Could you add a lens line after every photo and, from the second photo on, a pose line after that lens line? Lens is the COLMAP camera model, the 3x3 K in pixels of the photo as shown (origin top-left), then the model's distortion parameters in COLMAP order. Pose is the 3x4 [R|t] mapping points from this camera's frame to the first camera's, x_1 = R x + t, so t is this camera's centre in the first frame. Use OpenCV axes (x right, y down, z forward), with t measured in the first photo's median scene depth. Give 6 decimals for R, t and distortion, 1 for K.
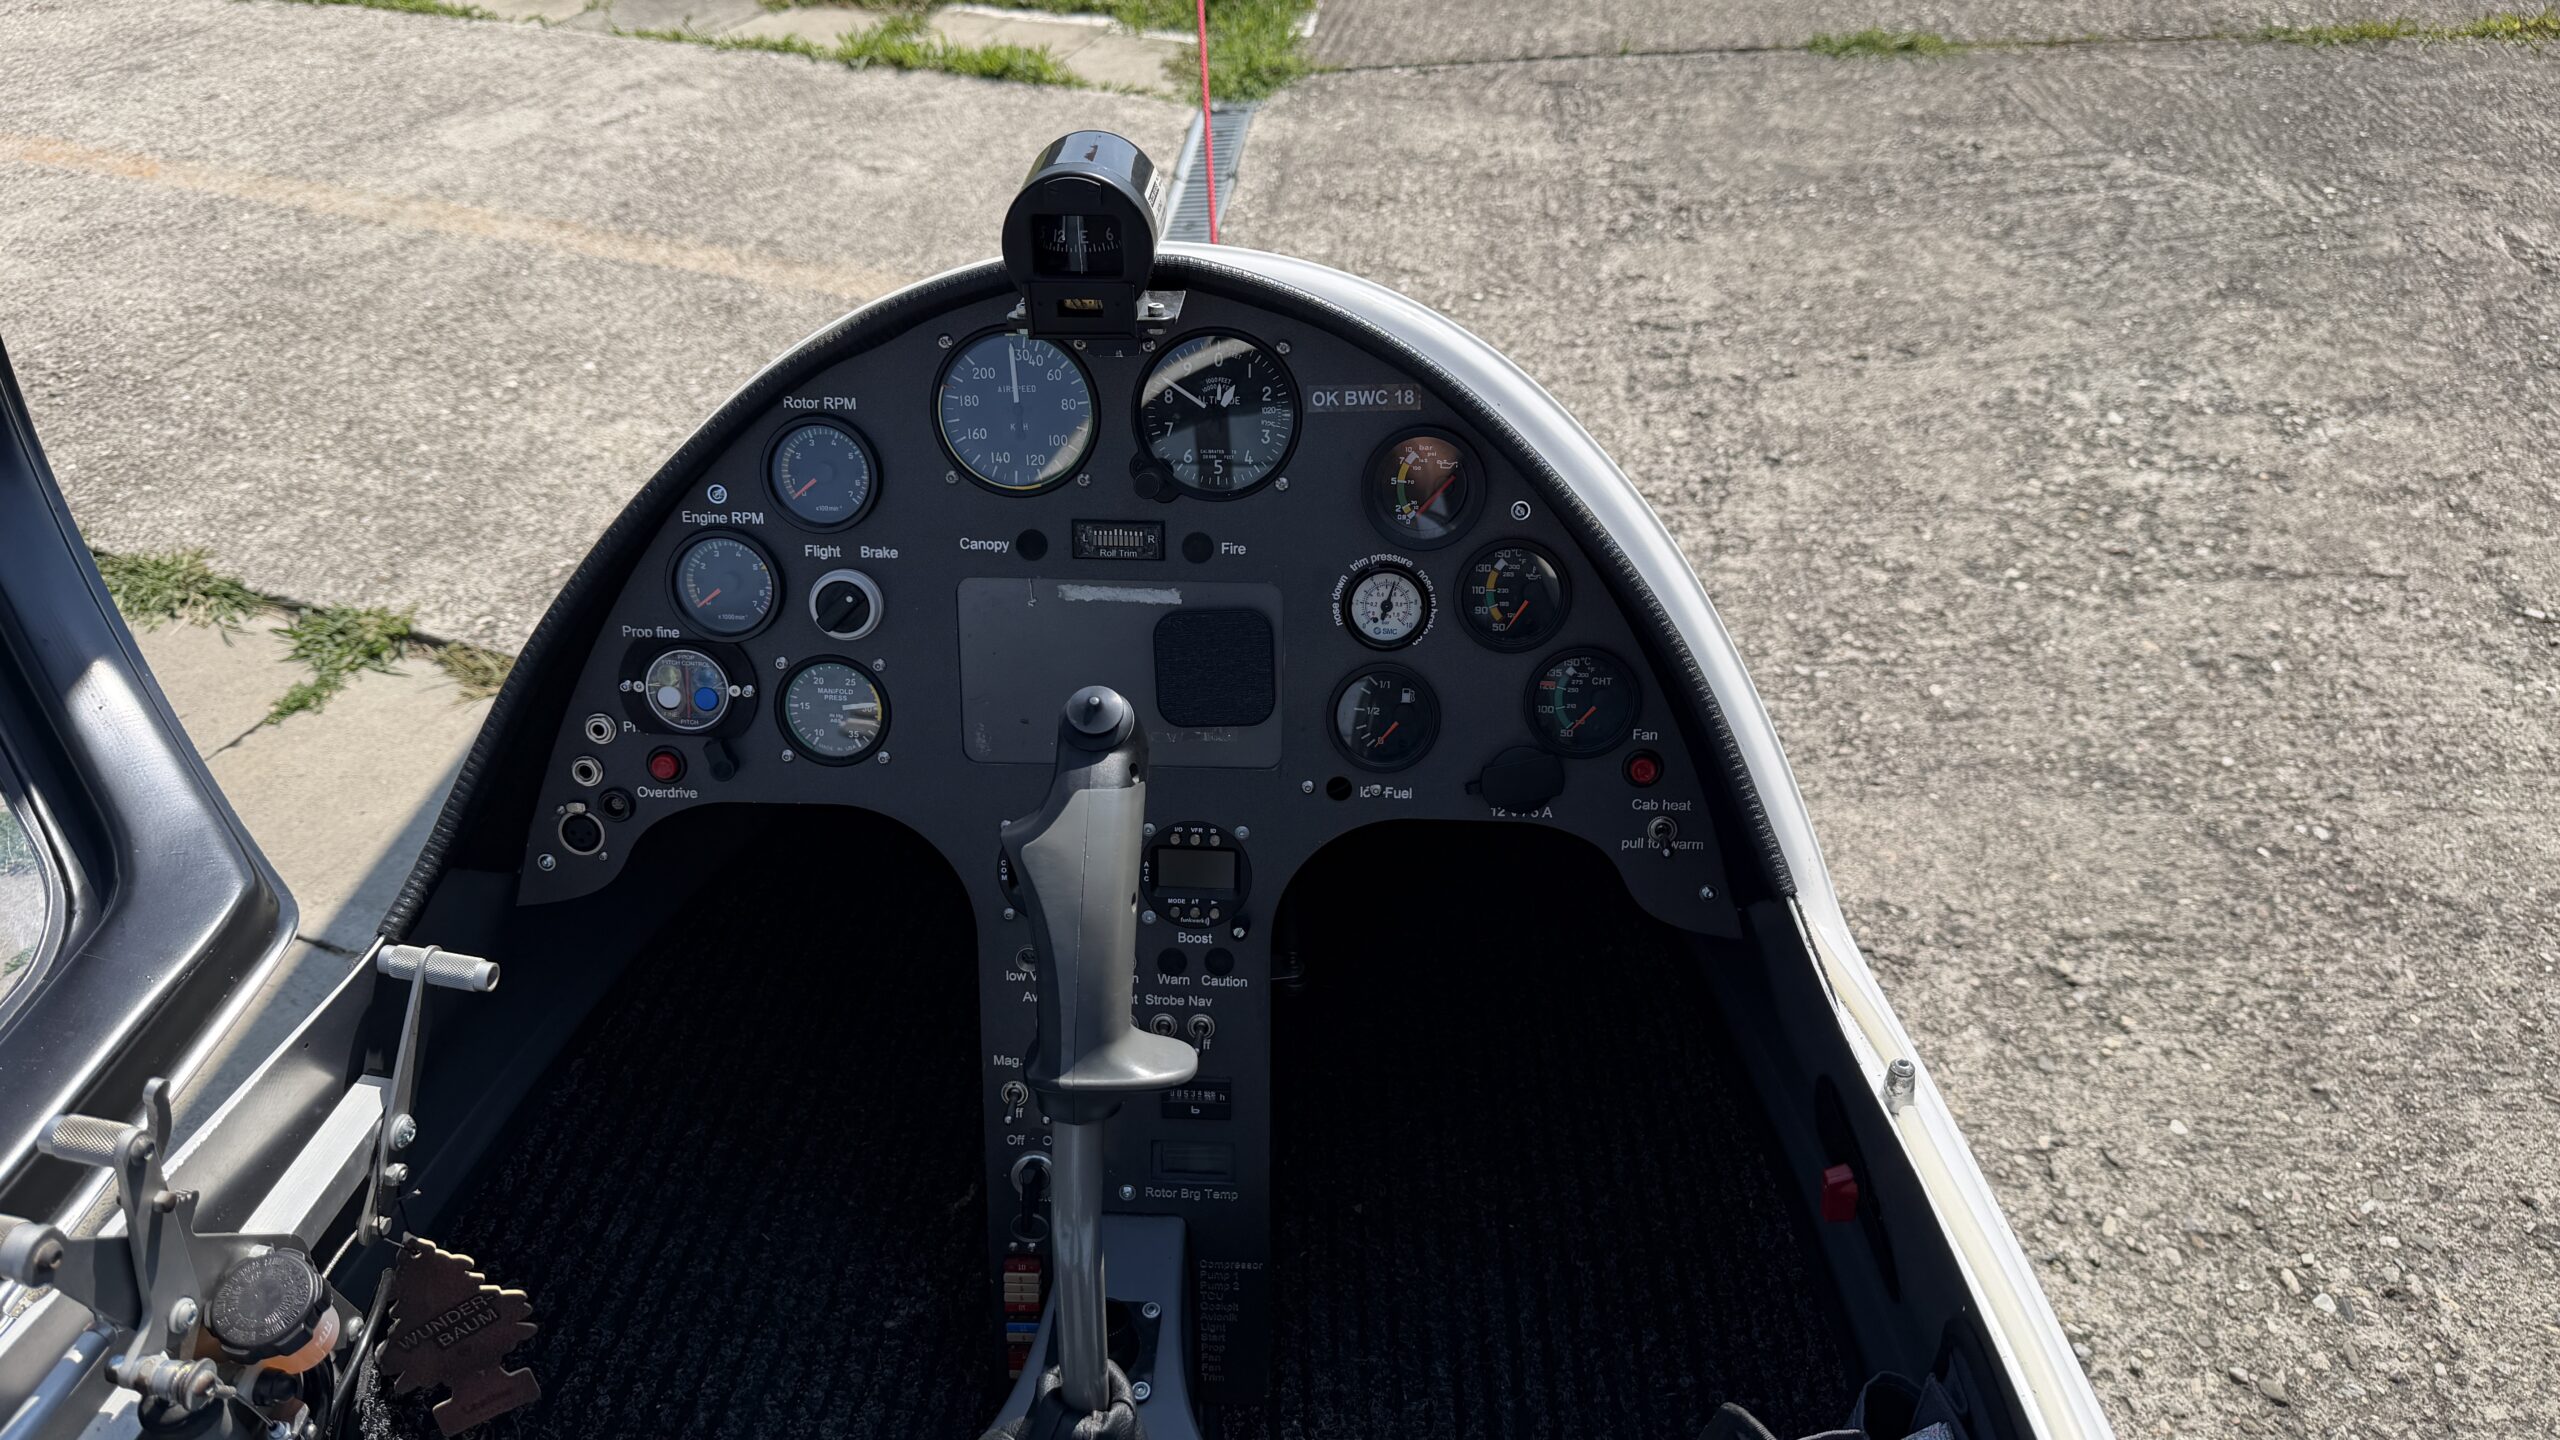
lens RADIAL K [[1773.0, 0, 1280.0], [0, 1773.0, 720.0], [0, 0, 1]] dist [0.055768, -0.134622]
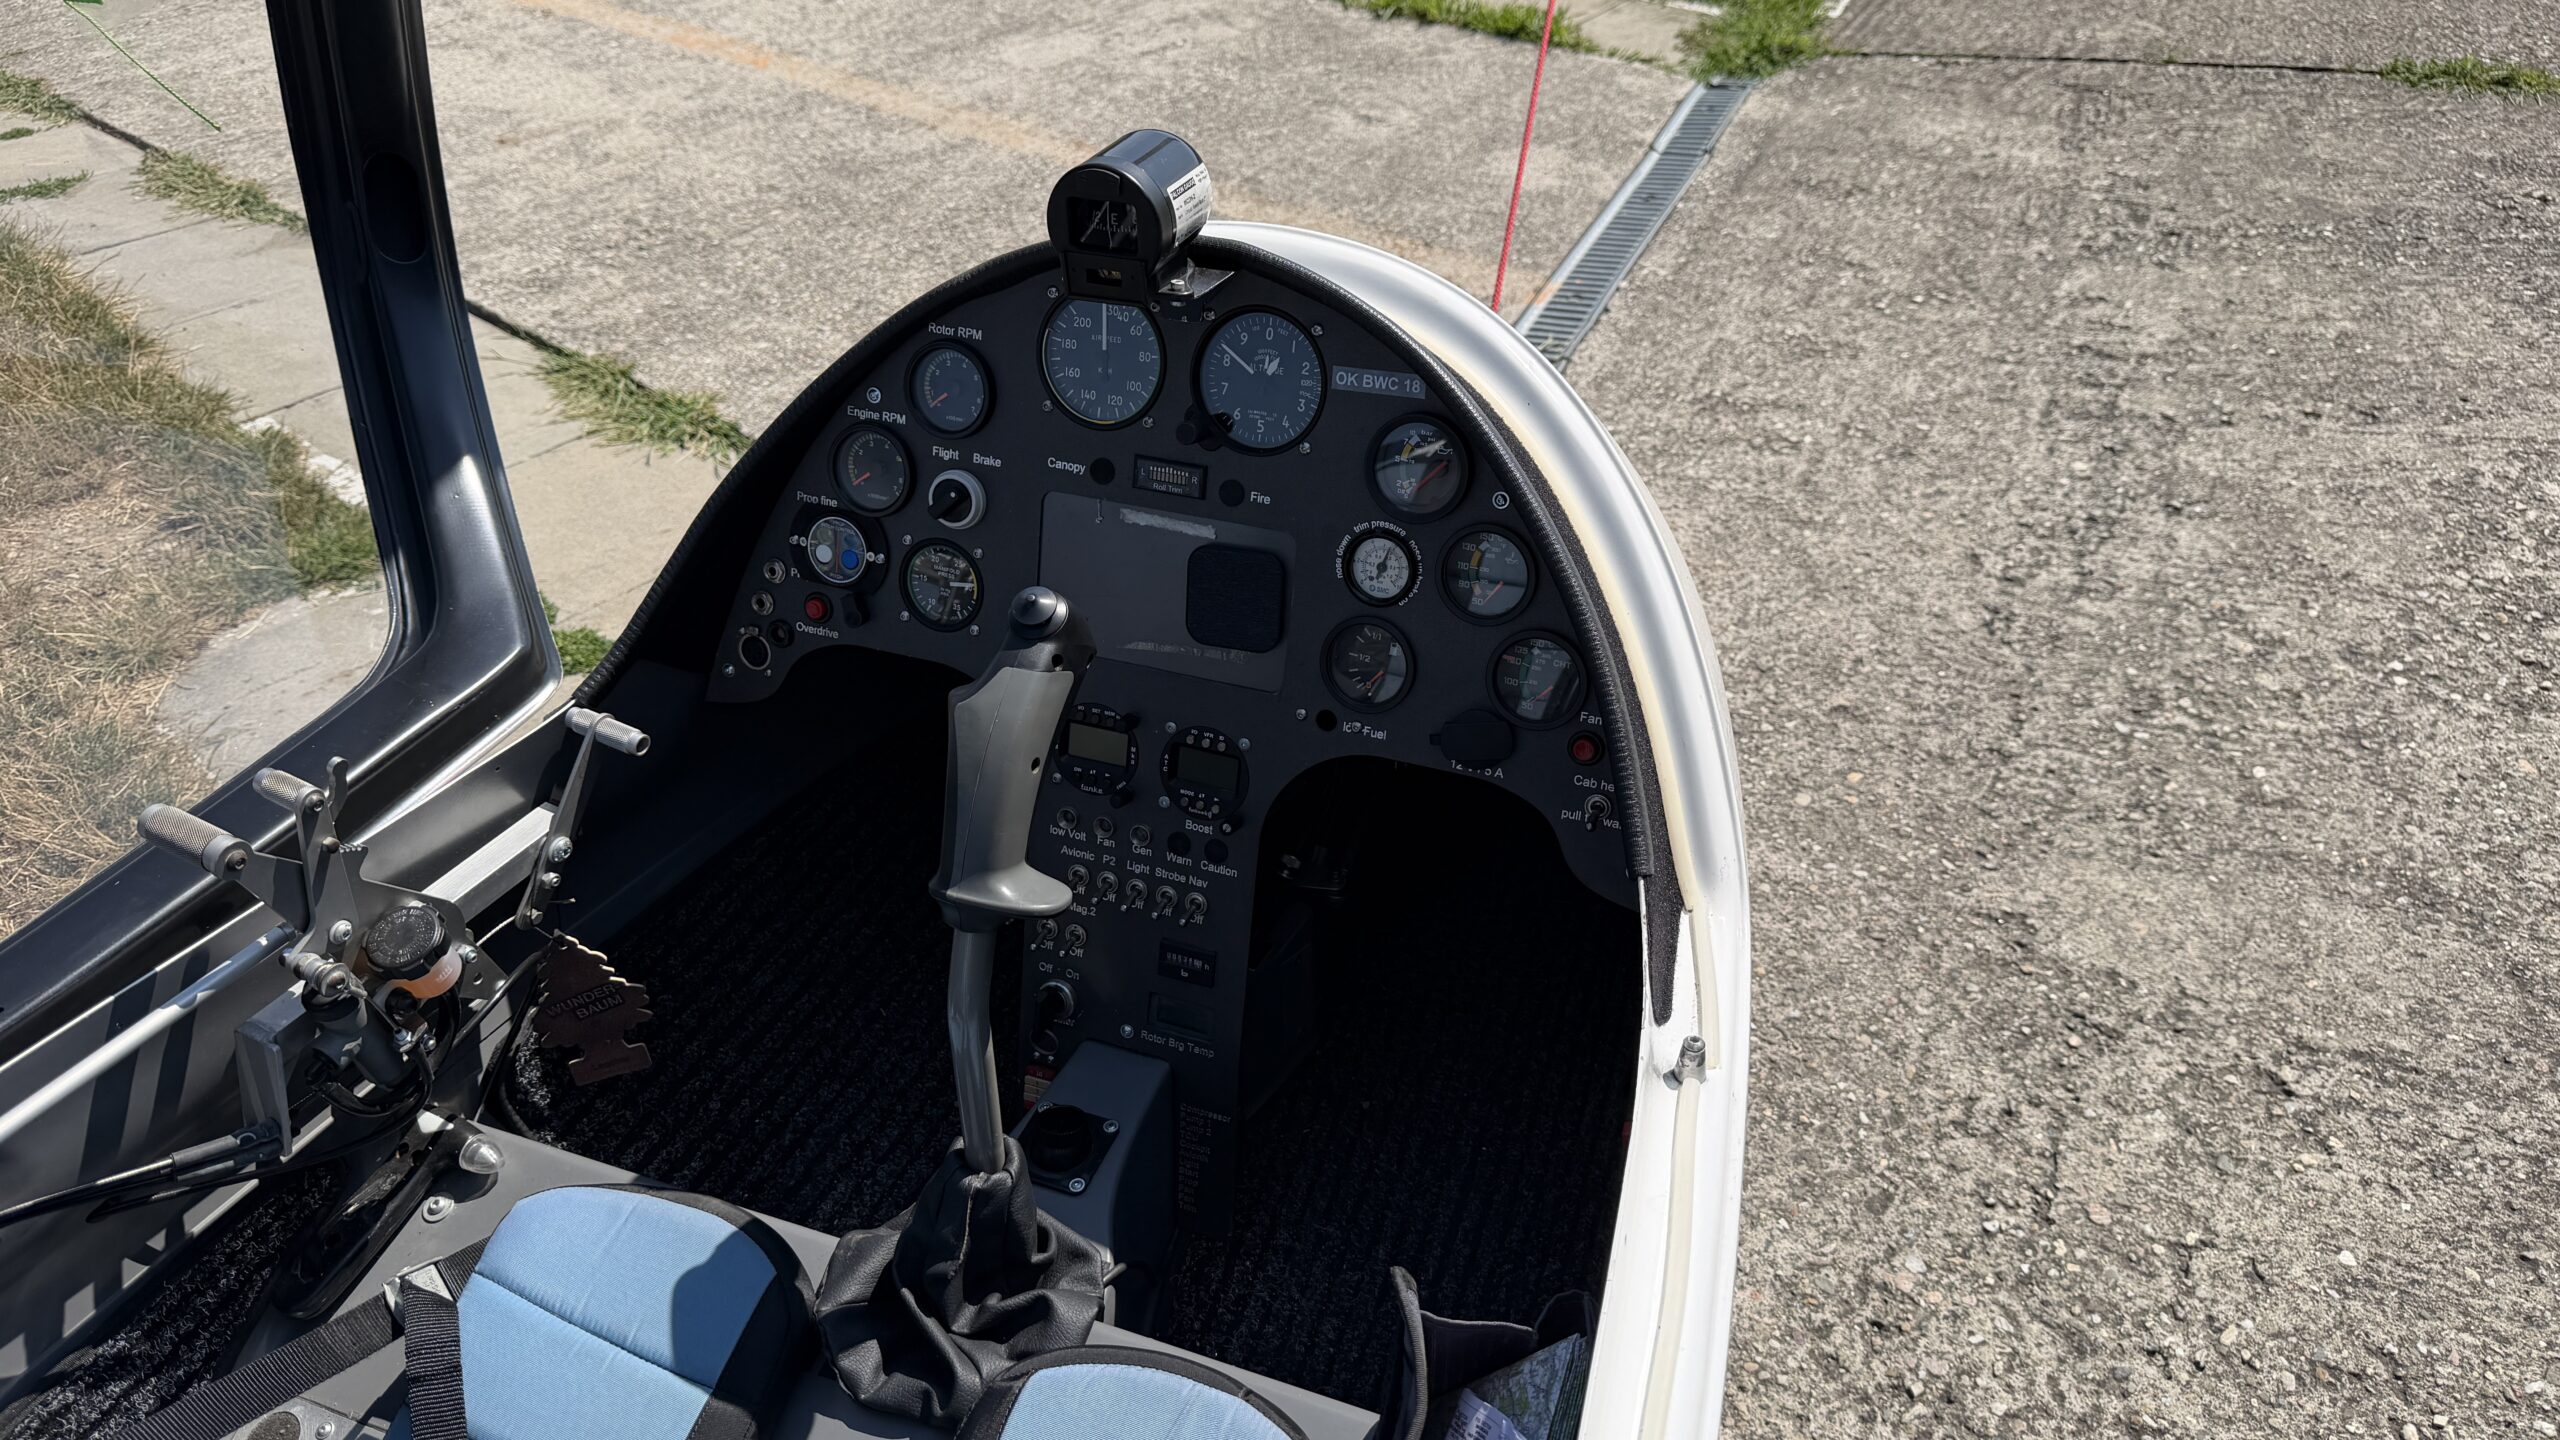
lens RADIAL K [[1761.4, 0, 1280.0], [0, 1761.4, 720.0], [0, 0, 1]] dist [0.019114, -0.060701]
pose [[0.949631, 0.173125, -0.261208, 0.111864], [-0.165632, 0.984888, 0.050609, -0.005109], [0.266022, -0.004795, 0.963955, -0.037318]]
